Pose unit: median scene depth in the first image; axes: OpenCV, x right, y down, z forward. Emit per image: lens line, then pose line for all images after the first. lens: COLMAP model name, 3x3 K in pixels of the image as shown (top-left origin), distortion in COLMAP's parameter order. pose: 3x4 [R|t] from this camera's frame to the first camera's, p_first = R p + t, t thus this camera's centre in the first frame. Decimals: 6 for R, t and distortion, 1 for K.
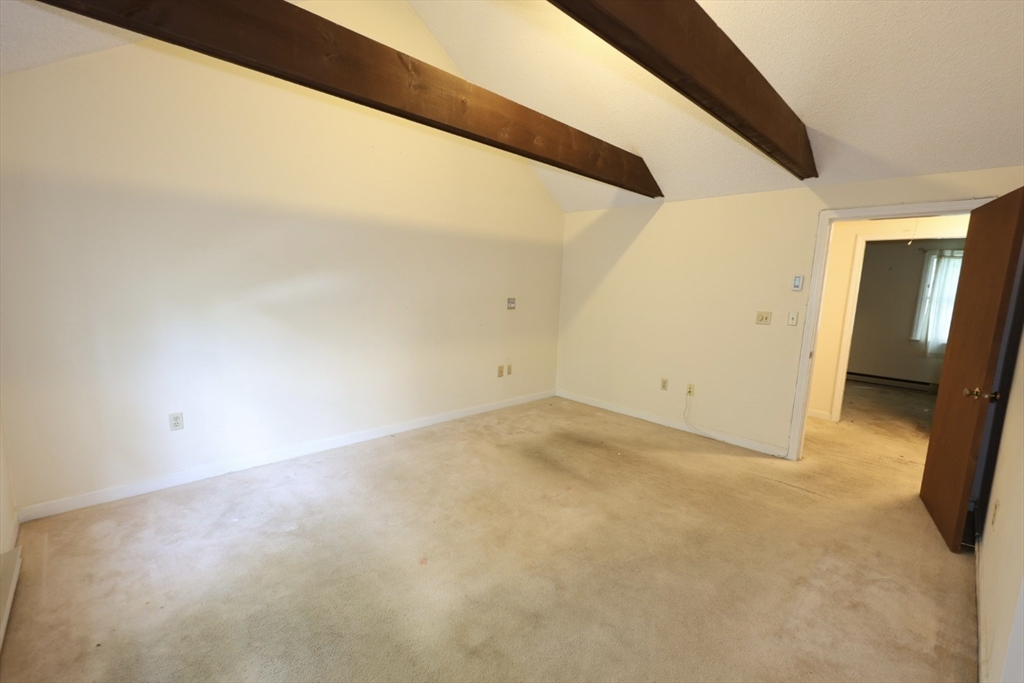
lens RADIAL K [[428.5, 0, 512.0], [0, 428.5, 341.5], [0, 0, 1]] dist [0.002046, 0.000470]
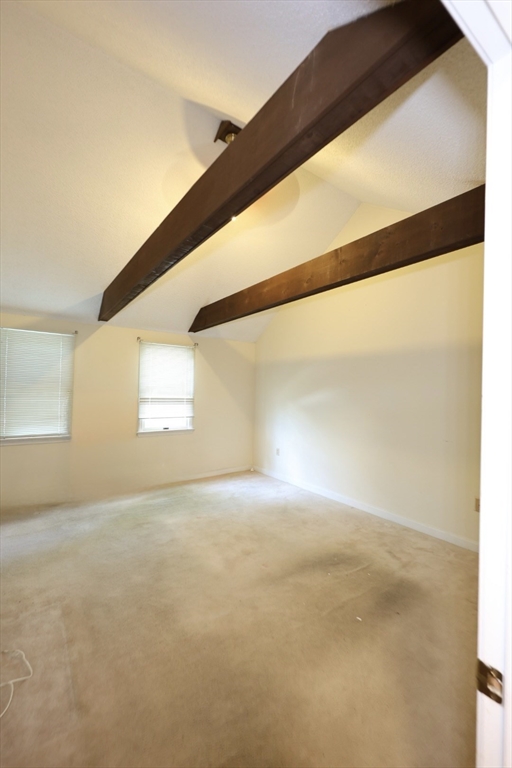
lens RADIAL K [[321.4, 0, 256.0], [0, 321.4, 384.0], [0, 0, 1]] dist [0.002046, 0.000470]
pose [[-0.143846, -0.060566, -0.987745, 0.977900], [-0.155560, 0.987100, -0.037873, -0.098130], [0.977297, 0.148206, -0.151412, 0.991681]]
